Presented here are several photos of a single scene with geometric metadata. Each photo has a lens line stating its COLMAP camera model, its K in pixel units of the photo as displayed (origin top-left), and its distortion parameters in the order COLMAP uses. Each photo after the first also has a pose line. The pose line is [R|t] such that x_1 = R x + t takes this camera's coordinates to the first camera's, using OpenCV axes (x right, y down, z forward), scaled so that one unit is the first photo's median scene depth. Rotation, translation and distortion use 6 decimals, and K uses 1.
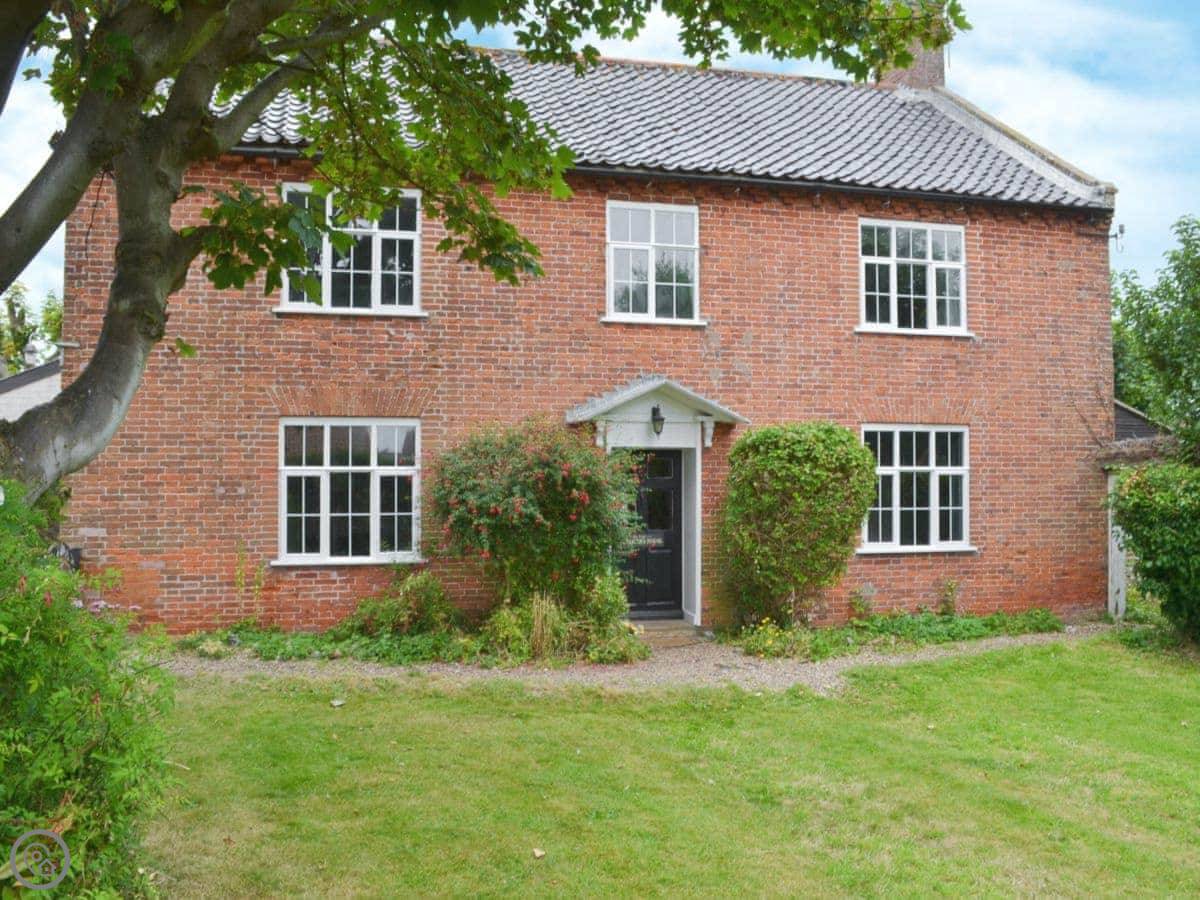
lens RADIAL K [[1142.7, 0, 615.1], [0, 1142.7, 446.8], [0, 0, 1]] dist [-0.078606, 0.023927]
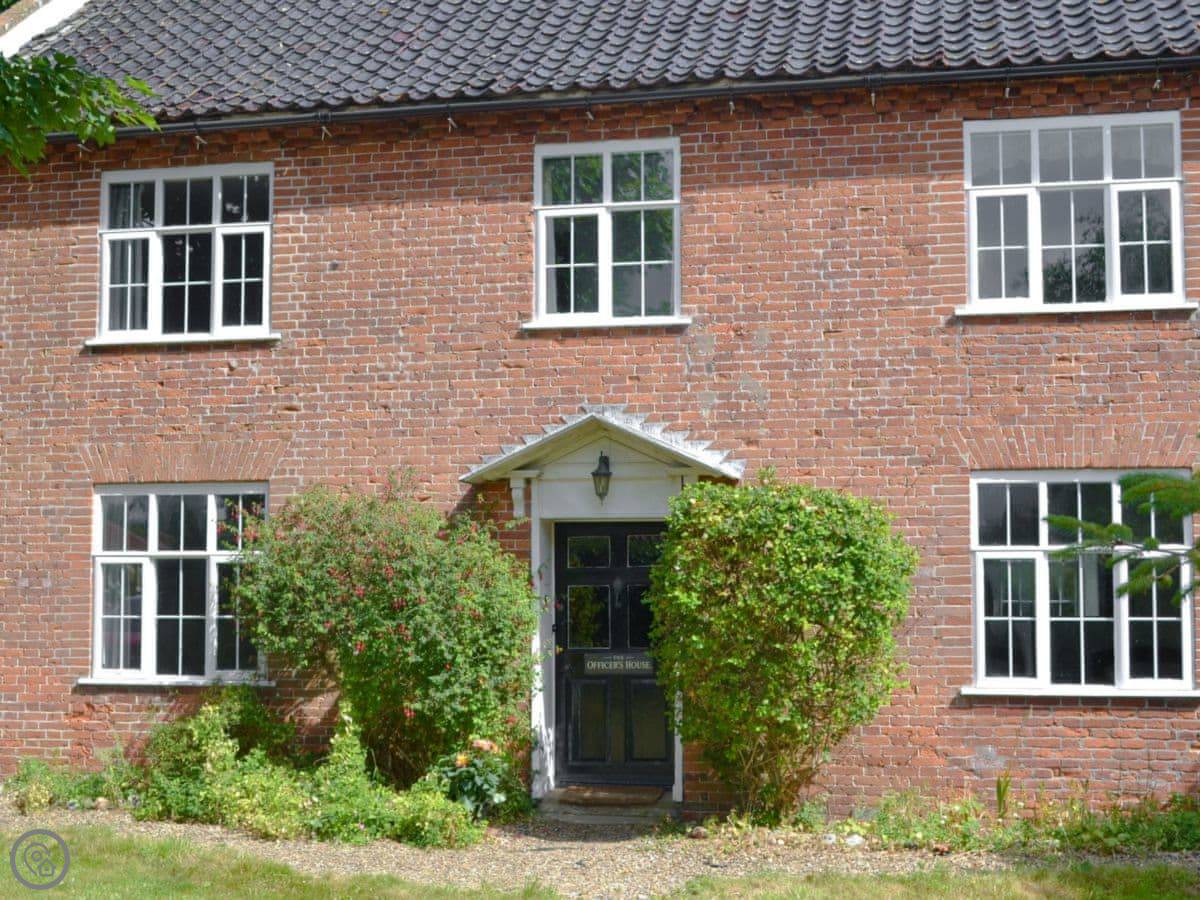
lens RADIAL K [[1725.4, 0, 600.0], [0, 1725.4, 450.0], [0, 0, 1]] dist [-0.026473, 0.039086]
pose [[0.885660, -0.032268, -0.463212, 0.489674], [0.014601, 0.999024, -0.041677, 0.002725], [0.464105, 0.030148, 0.885267, 0.136904]]
